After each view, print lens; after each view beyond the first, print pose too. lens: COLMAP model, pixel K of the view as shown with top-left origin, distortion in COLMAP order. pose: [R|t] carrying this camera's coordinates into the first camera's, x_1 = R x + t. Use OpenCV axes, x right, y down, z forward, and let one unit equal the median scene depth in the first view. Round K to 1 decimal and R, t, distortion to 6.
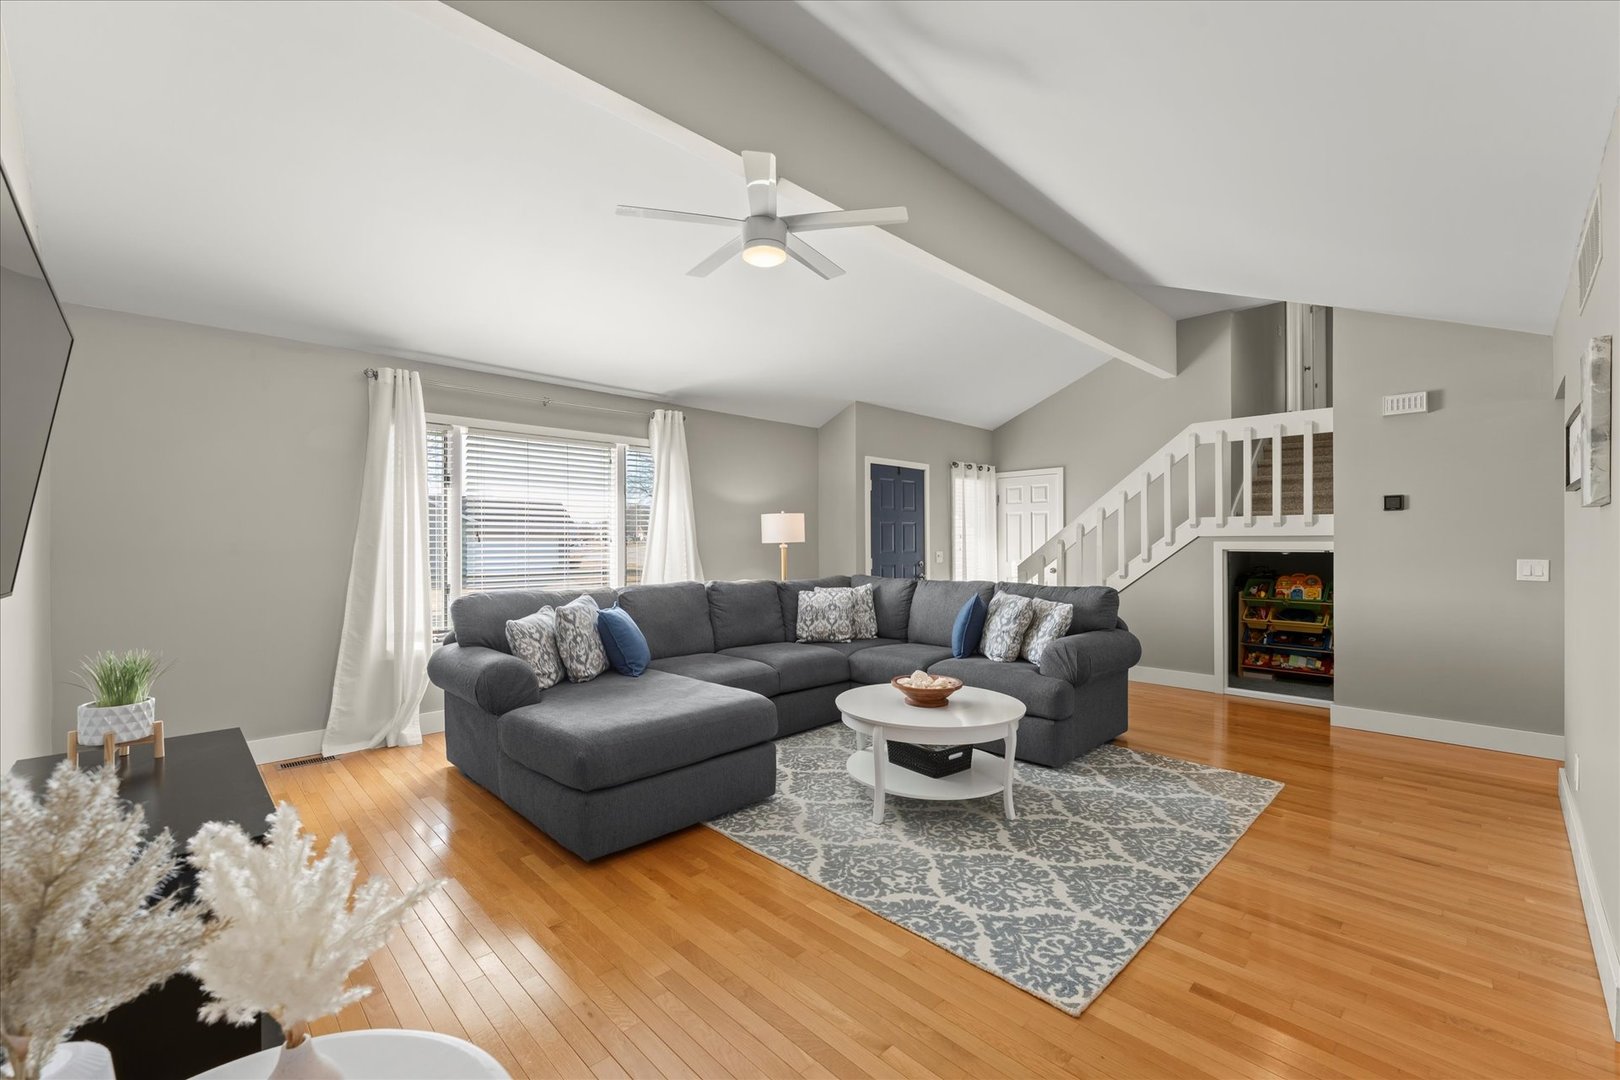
lens RADIAL K [[650.0, 0, 821.6], [0, 650.0, 544.9], [0, 0, 1]] dist [-0.000604, -0.000247]
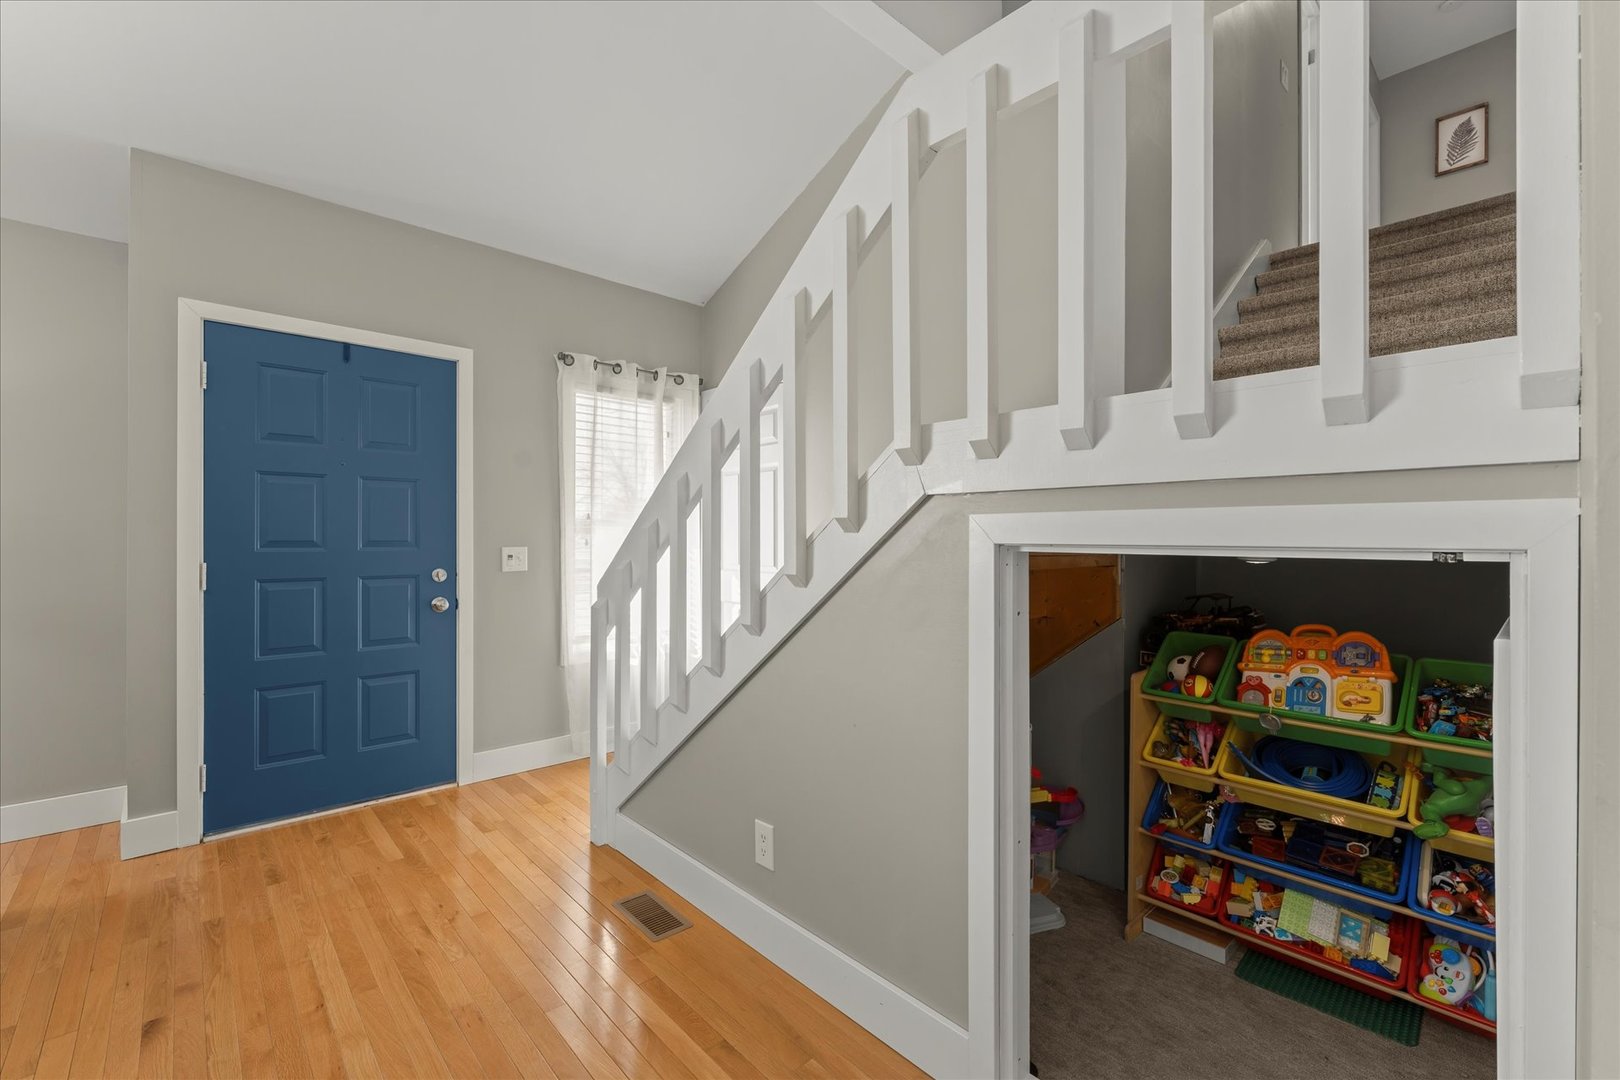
lens RADIAL K [[684.7, 0, 803.4], [0, 684.7, 537.3], [0, 0, 1]] dist [-0.010301, 0.001516]
pose [[0.999394, 0.006990, -0.034108, 0.823169], [-0.007104, 0.999970, -0.003244, 0.008389], [0.034084, 0.003484, 0.999413, 1.095826]]
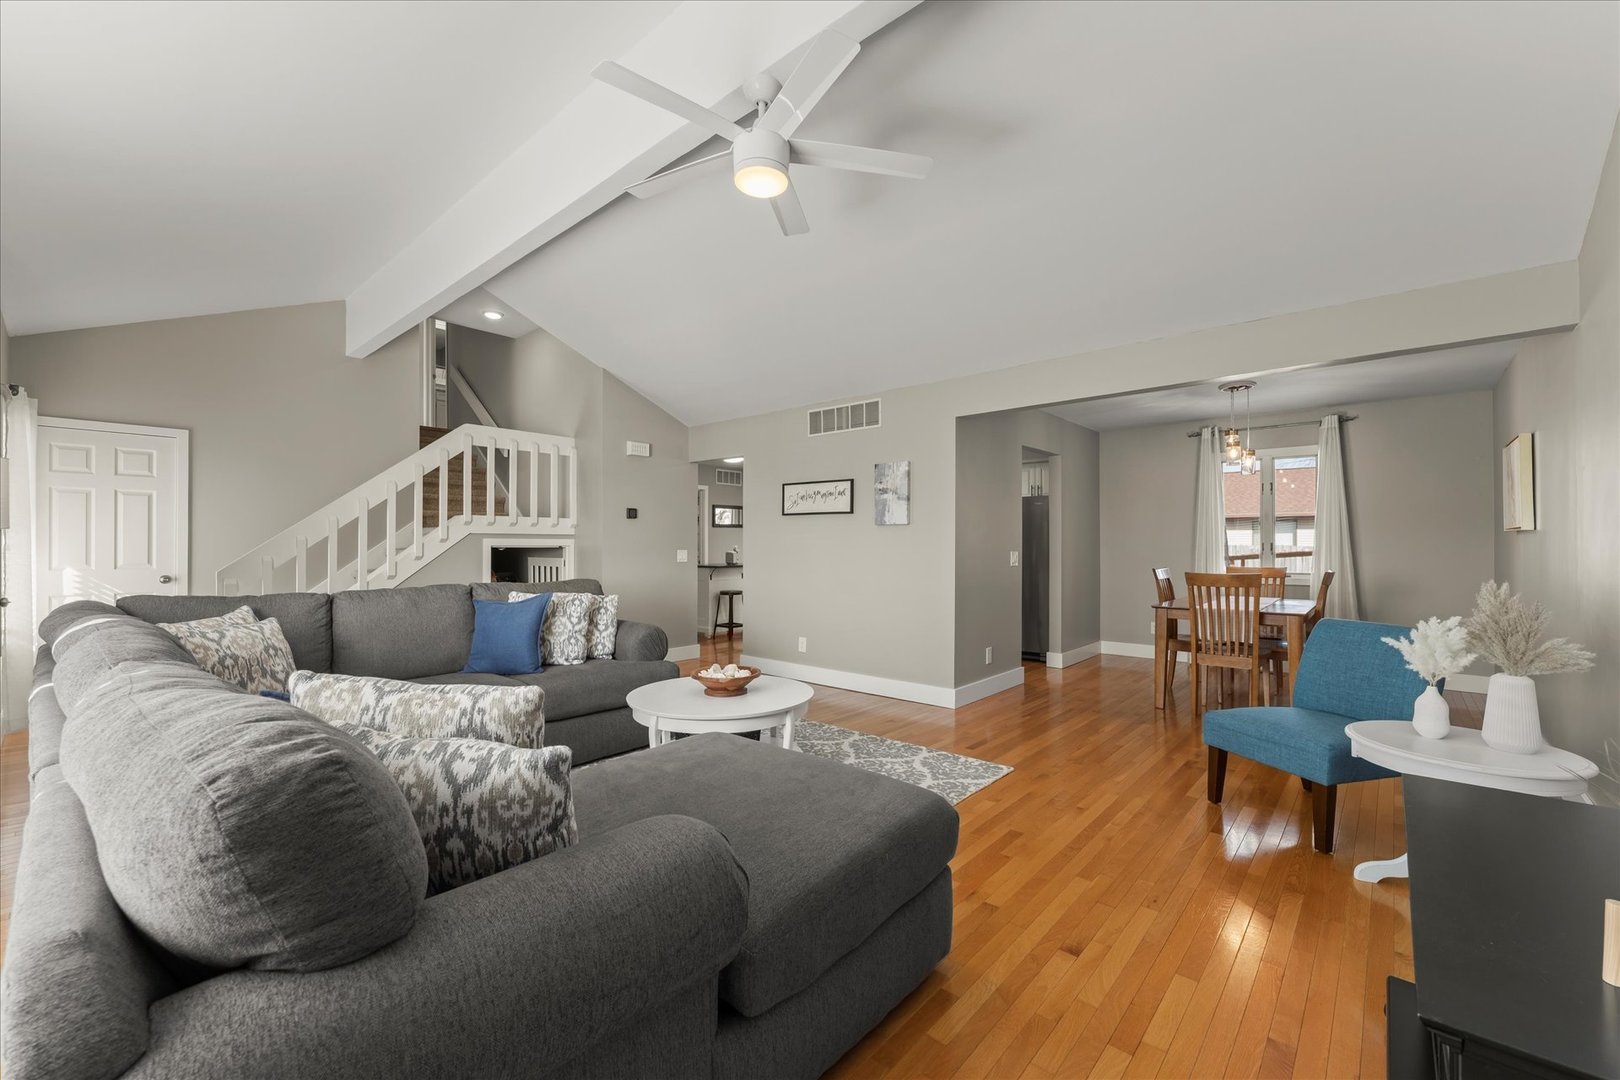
lens RADIAL K [[650.0, 0, 792.0], [0, 650.0, 543.5], [0, 0, 1]] dist [-0.000604, -0.000247]
pose [[-0.038845, 0.004495, 0.999235, -0.734775], [0.001344, 0.999989, -0.004446, 0.013265], [-0.999244, 0.001170, -0.038850, 0.806577]]
